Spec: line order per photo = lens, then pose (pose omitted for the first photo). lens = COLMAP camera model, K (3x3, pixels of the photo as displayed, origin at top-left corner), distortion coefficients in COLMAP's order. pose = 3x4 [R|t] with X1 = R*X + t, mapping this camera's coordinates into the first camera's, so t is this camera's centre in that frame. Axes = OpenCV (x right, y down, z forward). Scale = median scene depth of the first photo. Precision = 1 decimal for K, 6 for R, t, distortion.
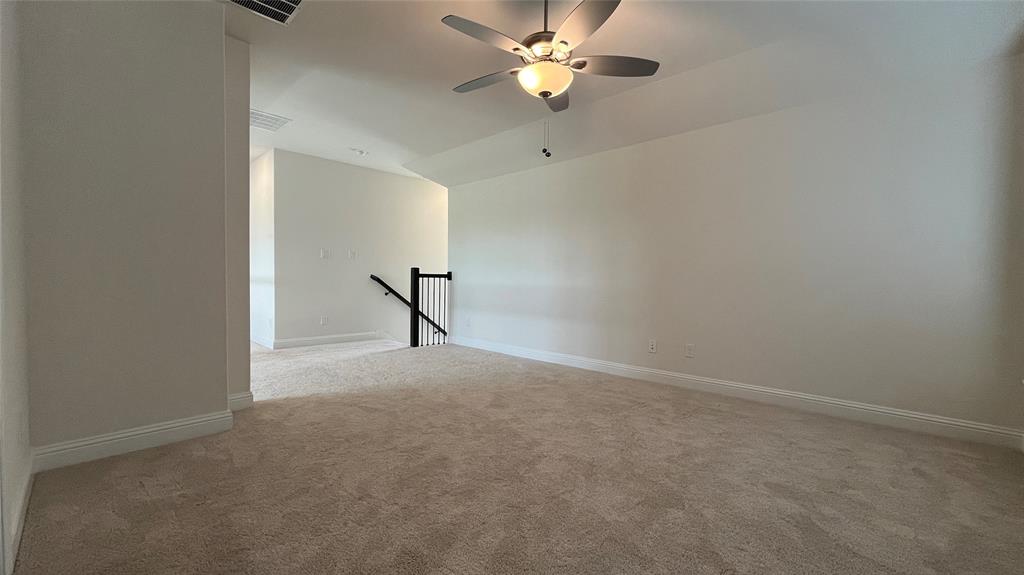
lens RADIAL K [[415.0, 0, 509.0], [0, 415.0, 286.2], [0, 0, 1]] dist [-0.002419, -0.000406]
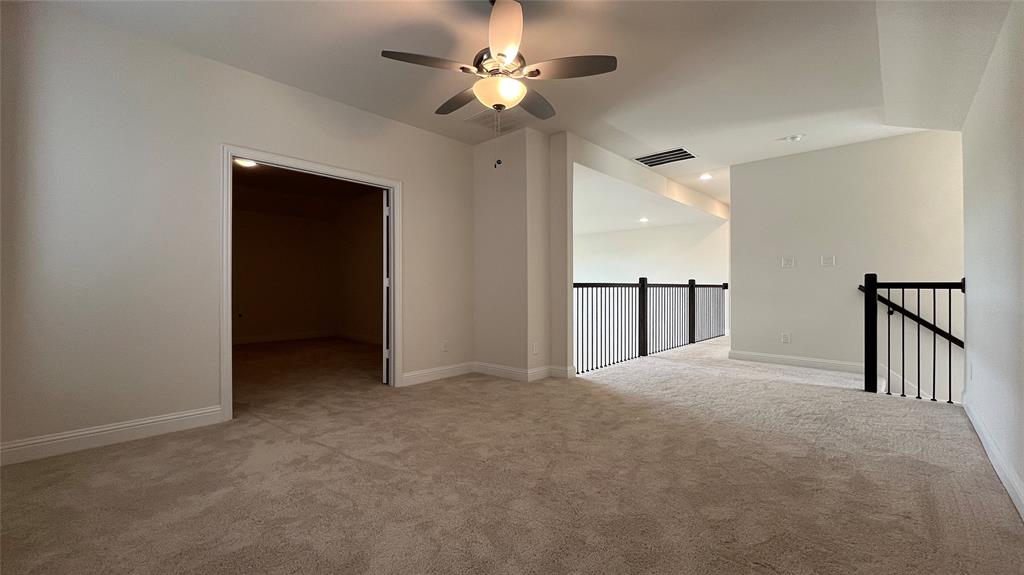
lens RADIAL K [[415.0, 0, 509.0], [0, 415.0, 286.2], [0, 0, 1]] dist [-0.002419, -0.000406]
pose [[0.023380, -0.012420, -0.999650, 0.458199], [-0.022040, 0.999673, -0.012936, -0.003198], [0.999484, 0.022334, 0.023098, 0.423606]]
